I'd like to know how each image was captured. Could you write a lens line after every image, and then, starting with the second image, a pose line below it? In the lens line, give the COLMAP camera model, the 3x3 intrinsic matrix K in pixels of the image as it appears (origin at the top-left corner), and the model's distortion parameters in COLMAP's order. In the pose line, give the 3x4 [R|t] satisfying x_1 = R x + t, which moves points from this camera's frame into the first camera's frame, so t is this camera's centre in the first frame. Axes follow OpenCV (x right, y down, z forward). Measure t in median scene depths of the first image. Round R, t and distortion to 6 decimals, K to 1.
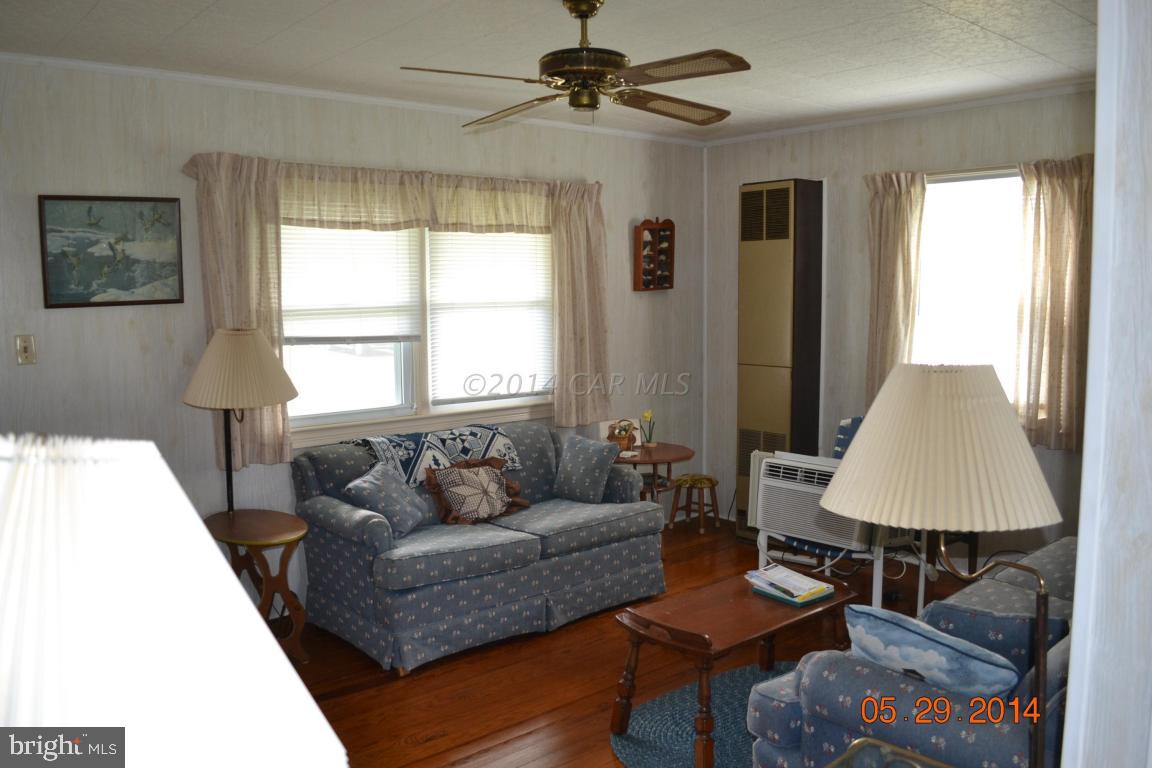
lens RADIAL K [[926.4, 0, 576.0], [0, 926.4, 384.0], [0, 0, 1]] dist [-0.080496, 0.005513]
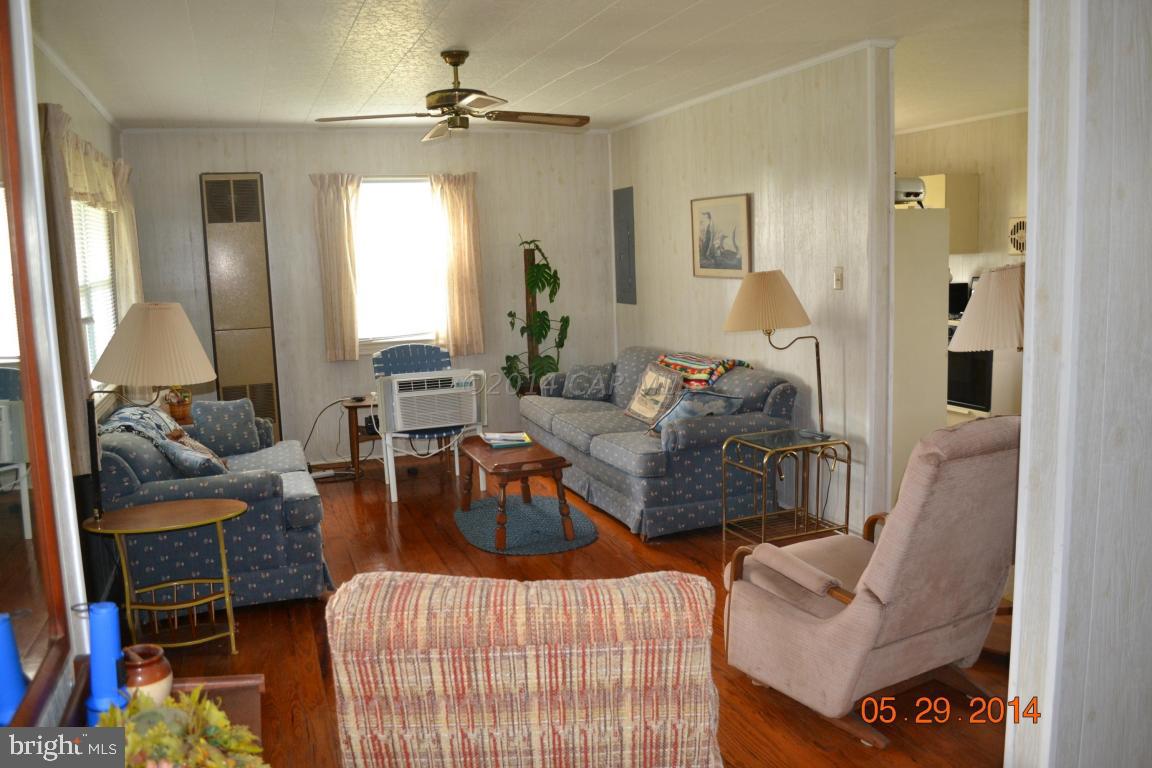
lens RADIAL K [[926.4, 0, 576.0], [0, 926.4, 384.0], [0, 0, 1]] dist [-0.080496, 0.005513]
pose [[0.348036, -0.137602, 0.927328, -0.941900], [0.127862, 0.986893, 0.098453, -0.013928], [-0.928721, 0.084305, 0.361068, 0.236814]]
